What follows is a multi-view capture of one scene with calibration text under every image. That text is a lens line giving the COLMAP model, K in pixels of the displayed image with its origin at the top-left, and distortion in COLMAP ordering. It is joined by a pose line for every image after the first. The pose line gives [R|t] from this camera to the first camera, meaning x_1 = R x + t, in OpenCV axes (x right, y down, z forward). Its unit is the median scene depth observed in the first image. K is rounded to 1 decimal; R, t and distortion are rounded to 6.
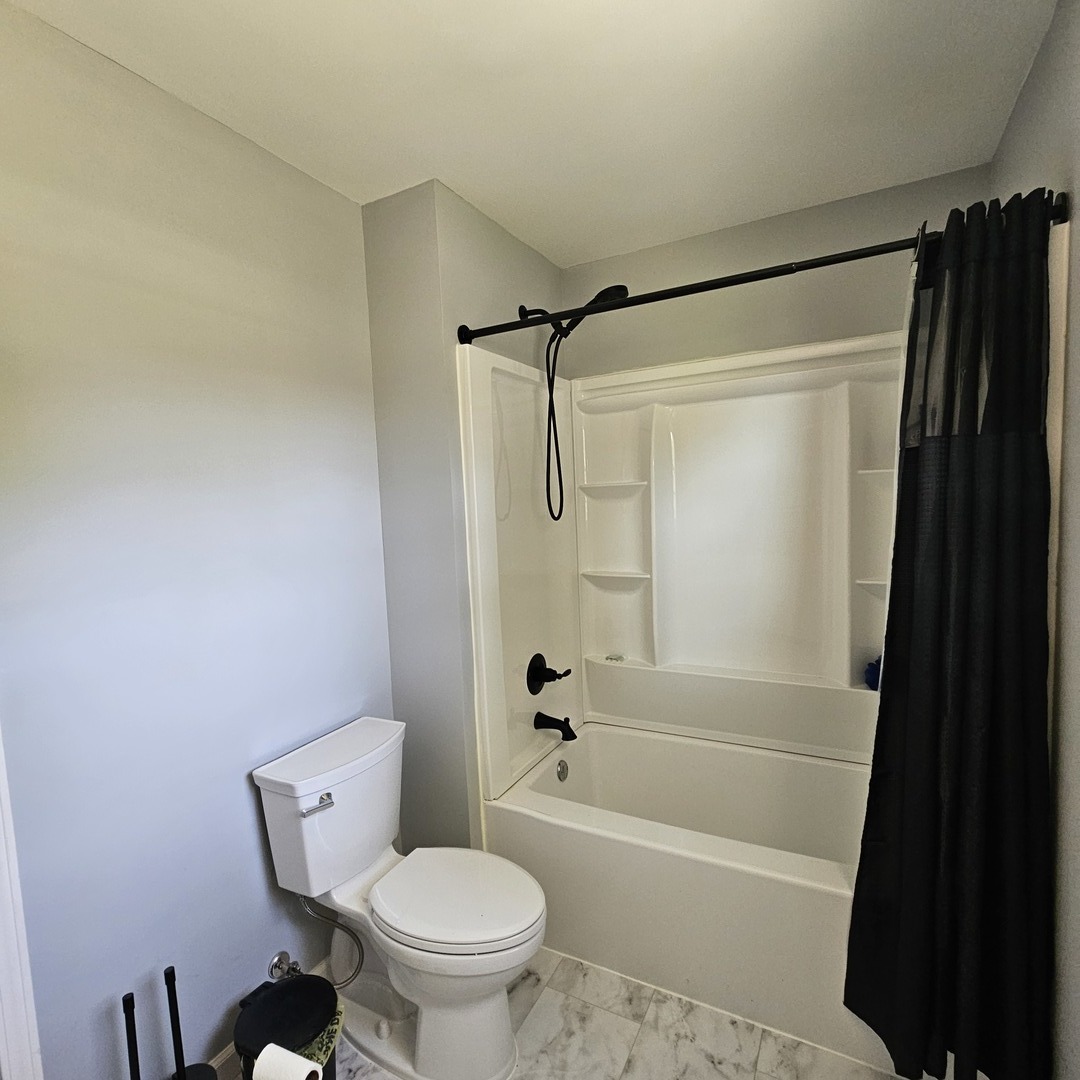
lens RADIAL K [[587.4, 0, 539.4], [0, 587.4, 545.5], [0, 0, 1]] dist [-0.001871, 0.002890]
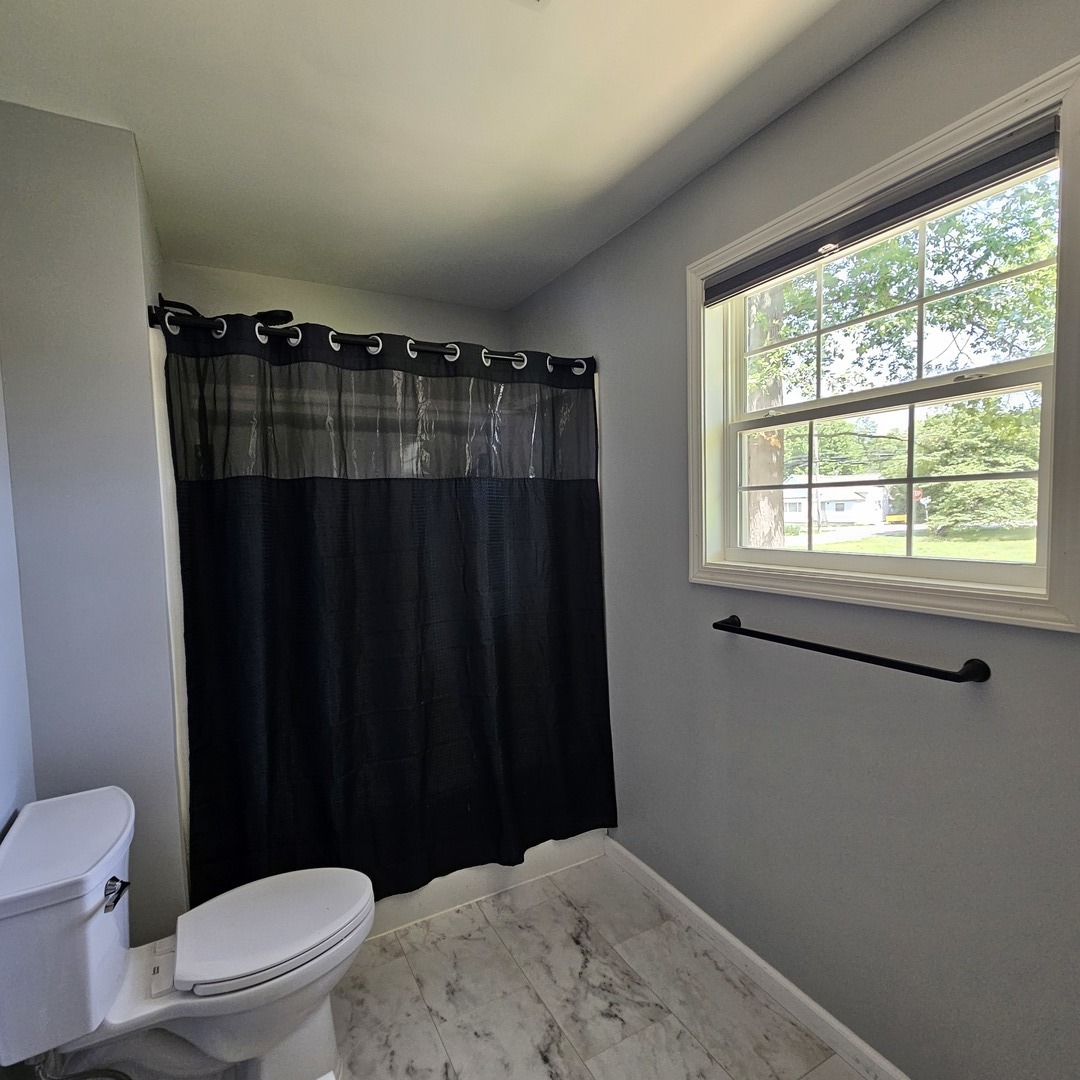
lens RADIAL K [[587.4, 0, 537.7], [0, 587.4, 542.1], [0, 0, 1]] dist [-0.001871, 0.002890]
pose [[0.551931, -0.016673, 0.833723, -0.651002], [0.063584, 0.997731, -0.022141, 0.035838], [-0.831462, 0.065231, 0.551738, 0.082624]]
